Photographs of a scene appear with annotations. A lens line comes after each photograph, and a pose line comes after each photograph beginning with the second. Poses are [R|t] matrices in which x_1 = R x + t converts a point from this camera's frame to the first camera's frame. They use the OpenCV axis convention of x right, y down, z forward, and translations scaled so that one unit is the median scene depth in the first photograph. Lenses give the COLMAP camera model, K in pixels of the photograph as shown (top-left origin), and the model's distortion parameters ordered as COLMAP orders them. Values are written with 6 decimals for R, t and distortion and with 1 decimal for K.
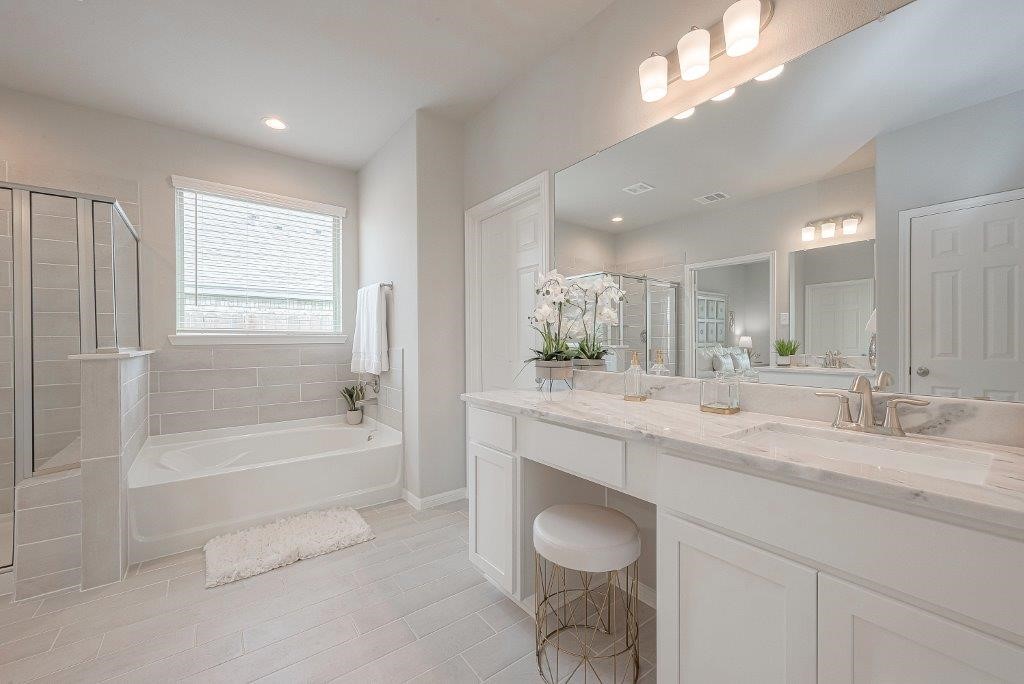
lens RADIAL K [[409.7, 0, 517.9], [0, 409.7, 338.7], [0, 0, 1]] dist [-0.001622, 0.000018]
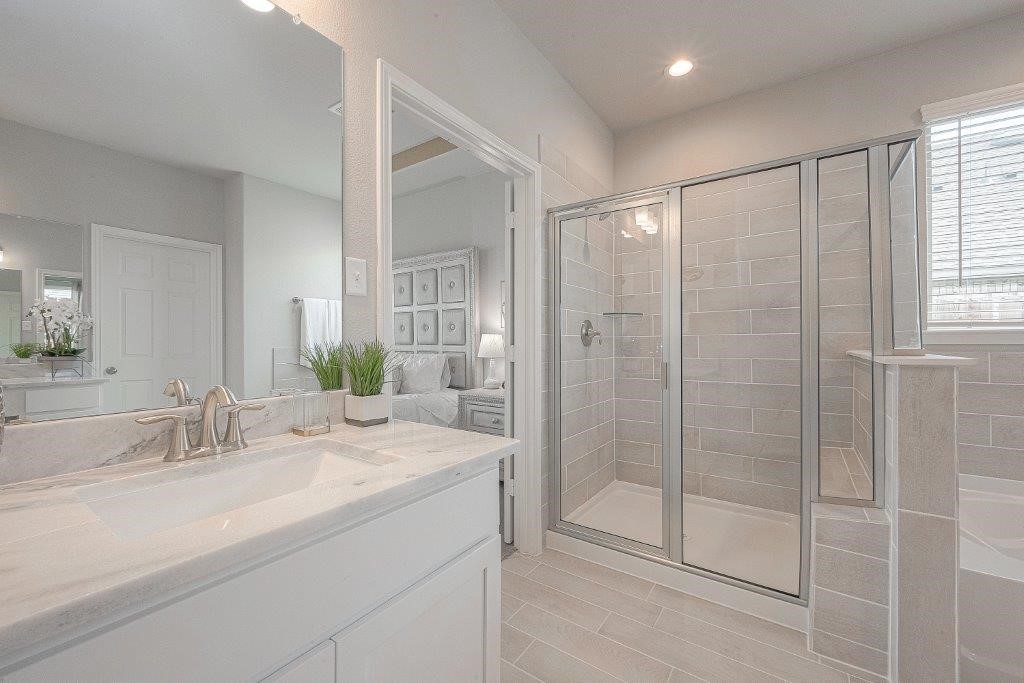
lens RADIAL K [[409.7, 0, 507.8], [0, 409.7, 337.1], [0, 0, 1]] dist [-0.001622, 0.000018]
pose [[0.302771, -0.001206, -0.953062, -0.458888], [0.002492, 0.999997, -0.000474, 0.002241], [0.953060, -0.002232, 0.302773, 0.112321]]
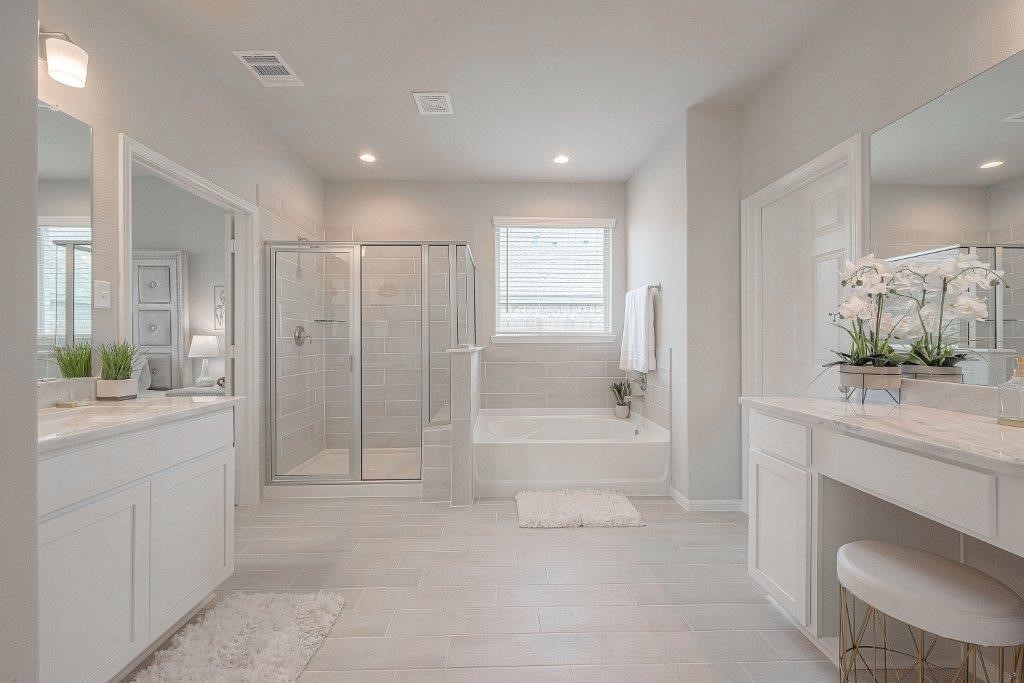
lens RADIAL K [[409.7, 0, 506.5], [0, 409.7, 339.6], [0, 0, 1]] dist [-0.001622, 0.000018]
pose [[0.804492, 0.002924, -0.593956, -0.008224], [-0.001122, 0.999994, 0.003403, -0.000514], [0.593962, -0.002071, 0.804490, -0.075757]]
